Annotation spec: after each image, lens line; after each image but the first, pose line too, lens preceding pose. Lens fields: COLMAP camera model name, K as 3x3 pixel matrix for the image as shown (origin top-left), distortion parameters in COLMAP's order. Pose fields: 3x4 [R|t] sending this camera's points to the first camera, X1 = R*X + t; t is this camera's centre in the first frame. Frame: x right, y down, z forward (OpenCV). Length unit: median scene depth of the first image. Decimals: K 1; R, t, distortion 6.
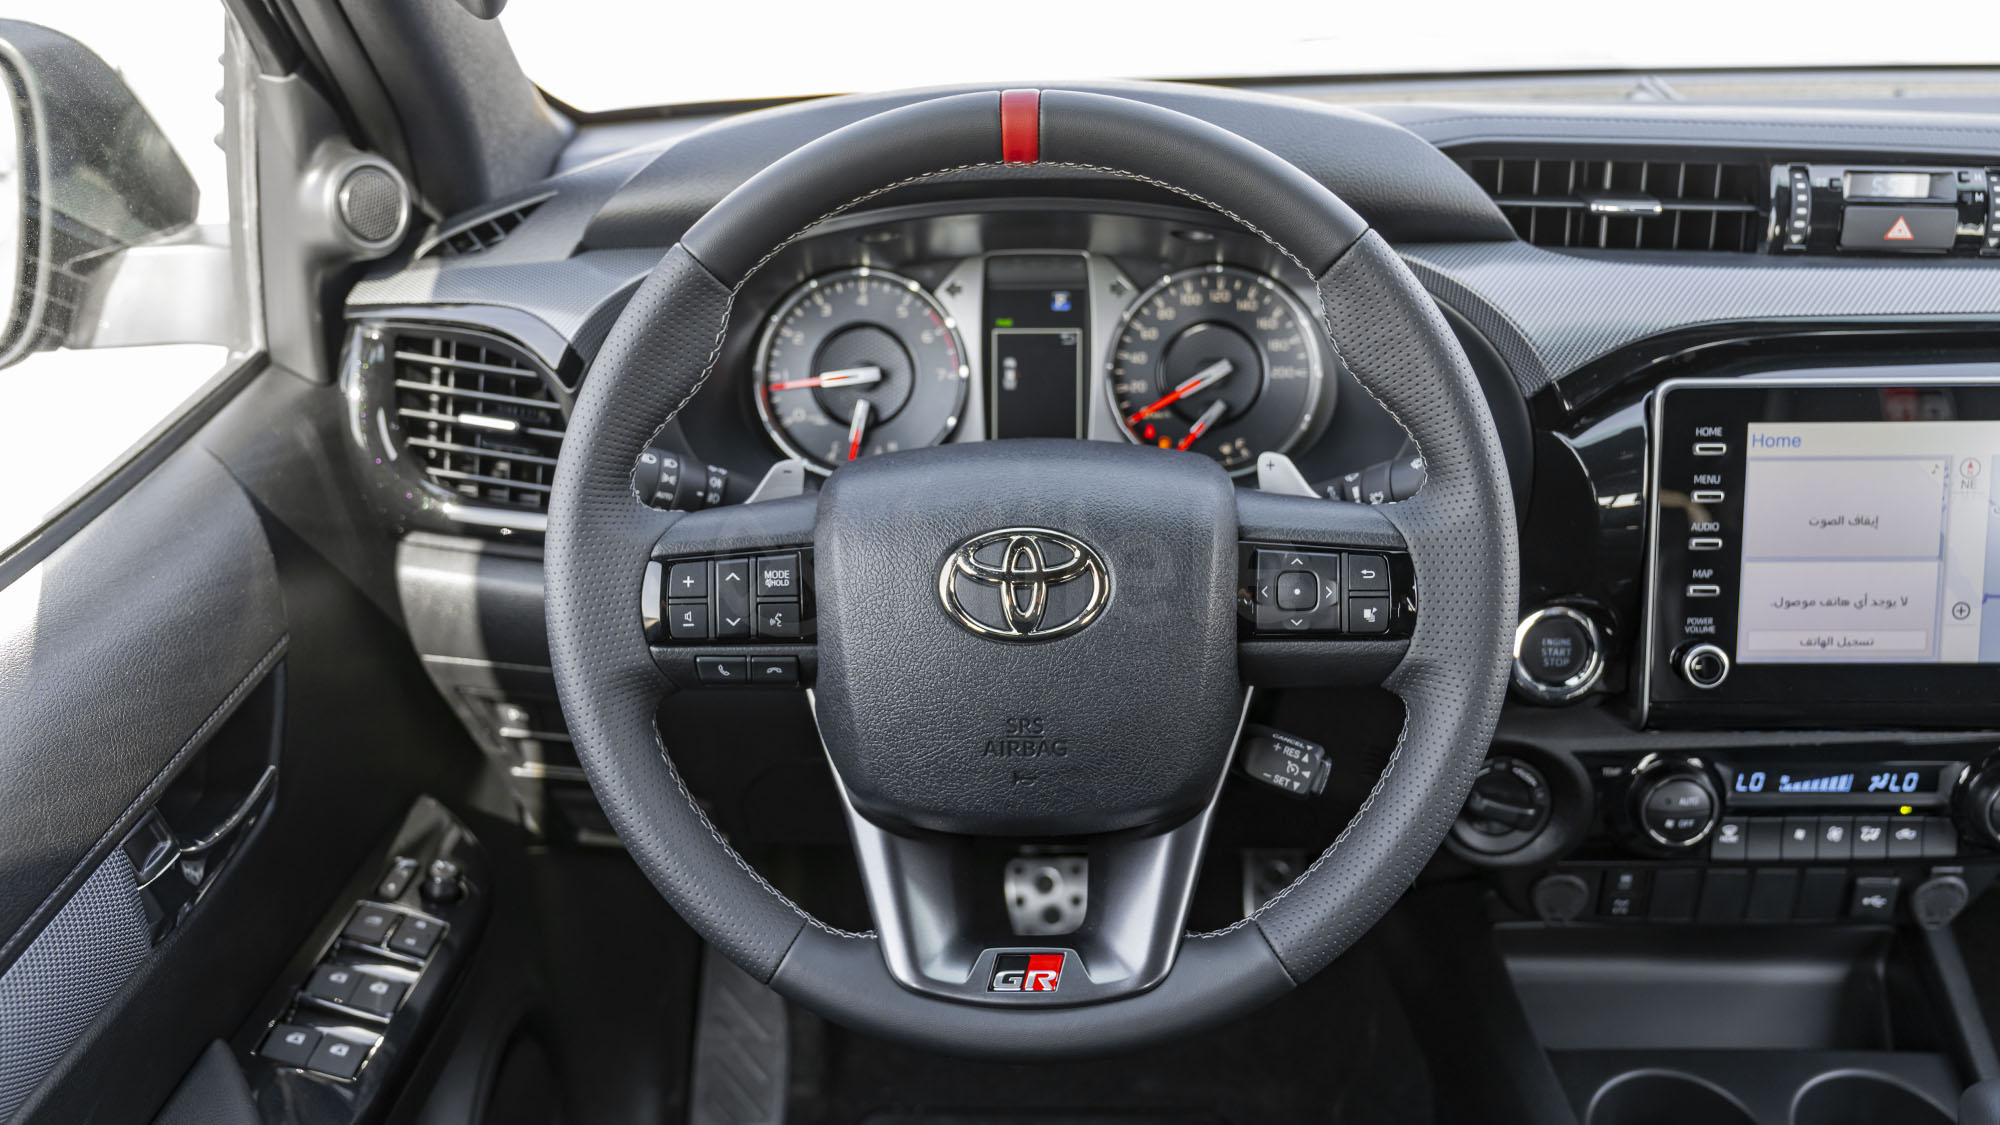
lens RADIAL K [[1702.5, 0, 1000.0], [0, 1702.5, 562.5], [0, 0, 1]] dist [0.002282, 0.010854]
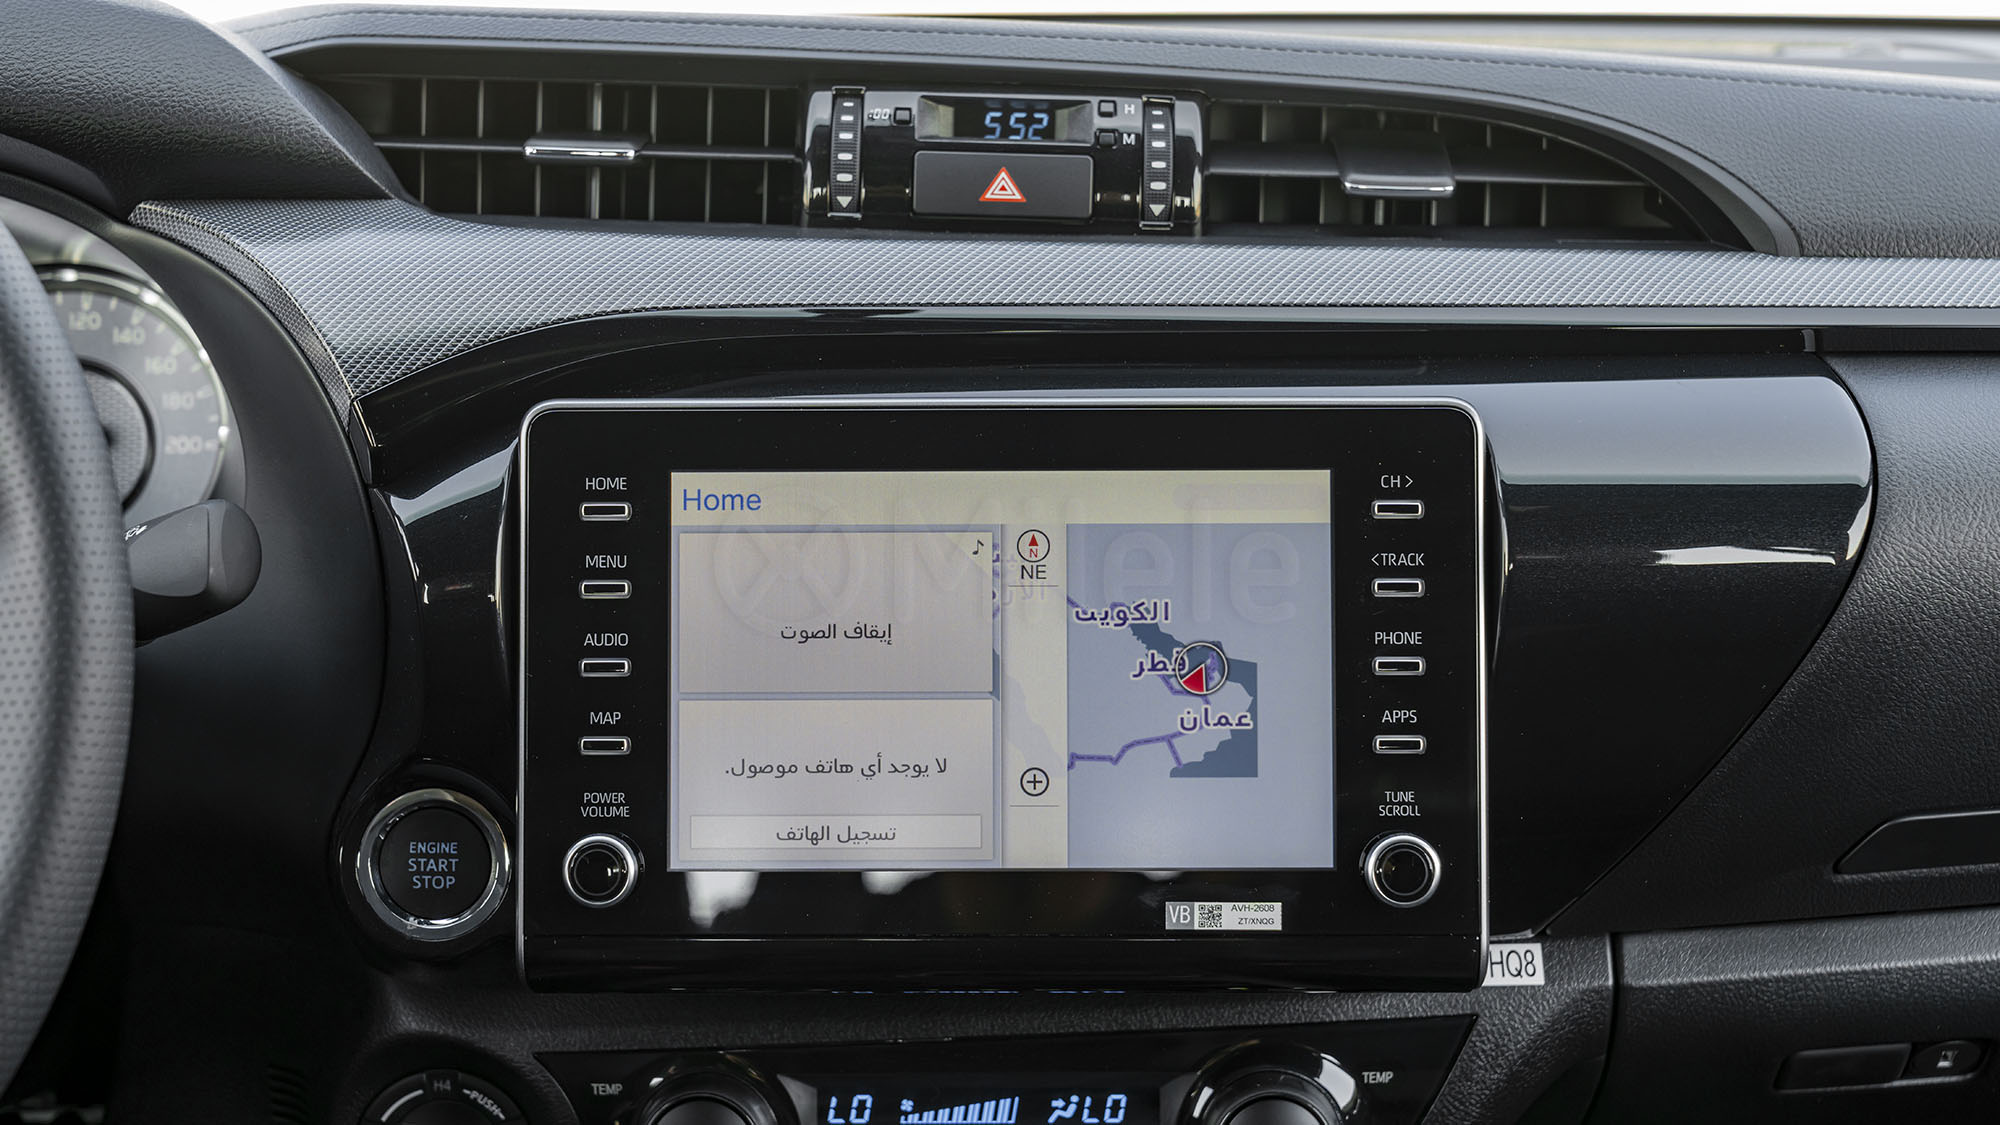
lens RADIAL K [[2884.1, 0, 1029.1], [0, 2884.1, 562.2], [0, 0, 1]] dist [0.027935, 0.011616]
pose [[0.999867, 0.006565, 0.014924, 0.521281], [-0.003963, 0.985753, -0.168151, 0.117903], [-0.015815, 0.168069, 0.985648, -0.019705]]
